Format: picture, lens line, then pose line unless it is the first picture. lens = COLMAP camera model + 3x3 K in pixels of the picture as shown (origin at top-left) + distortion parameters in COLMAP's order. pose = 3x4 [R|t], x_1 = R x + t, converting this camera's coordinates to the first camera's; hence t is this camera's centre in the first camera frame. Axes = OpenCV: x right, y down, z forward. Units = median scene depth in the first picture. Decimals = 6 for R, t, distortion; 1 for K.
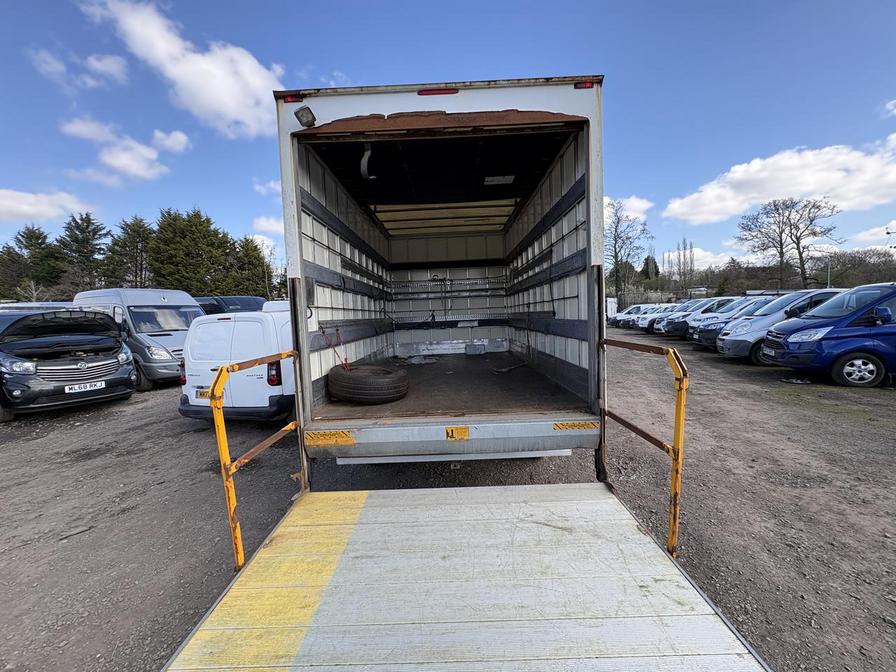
lens RADIAL K [[355.2, 0, 444.3], [0, 355.2, 336.2], [0, 0, 1]] dist [-0.001835, 0.000483]
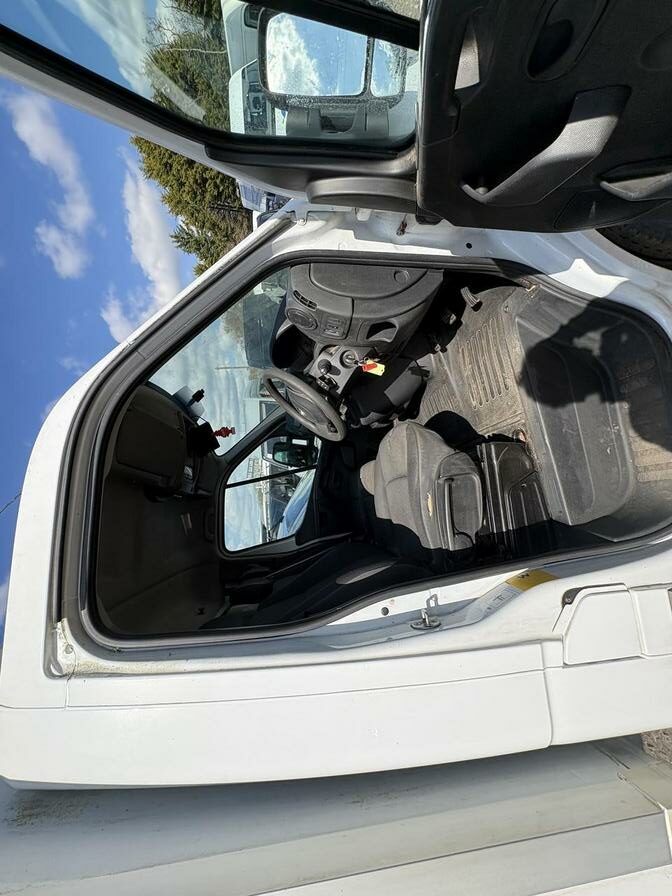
lens RADIAL K [[355.2, 0, 335.6], [0, 355.2, 451.0], [0, 0, 1]] dist [-0.001835, 0.000483]
pose [[0.176969, -0.191177, -0.965470, 0.329949], [0.984212, 0.031587, 0.174150, -0.078124], [-0.002797, -0.981047, 0.193749, 1.151880]]
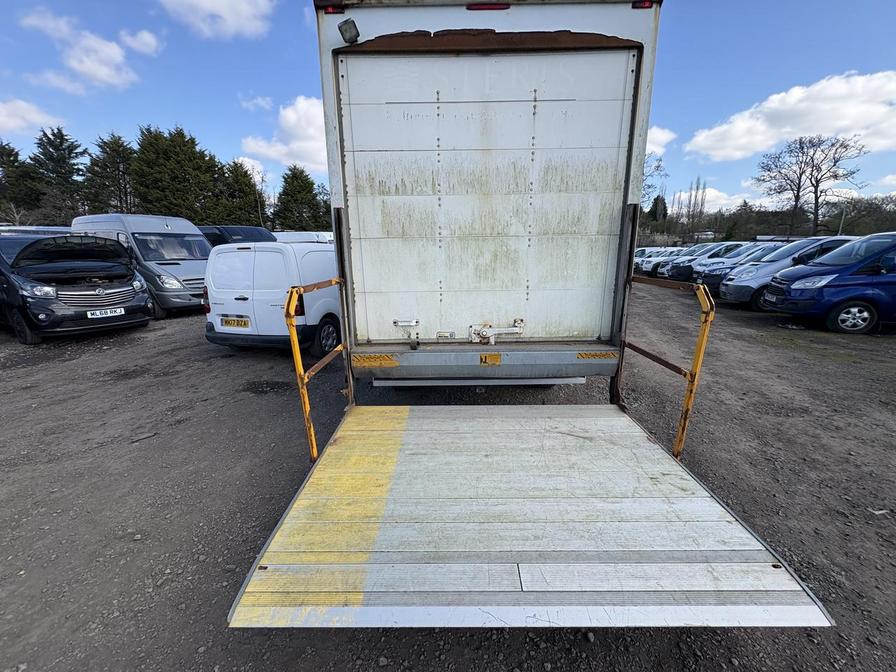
lens RADIAL K [[355.2, 0, 443.7], [0, 355.2, 336.4], [0, 0, 1]] dist [-0.001835, 0.000483]
pose [[0.999574, 0.027137, 0.010714, -0.046152], [-0.028568, 0.984926, 0.170602, 0.007012], [-0.005922, -0.170835, 0.985282, -0.030319]]
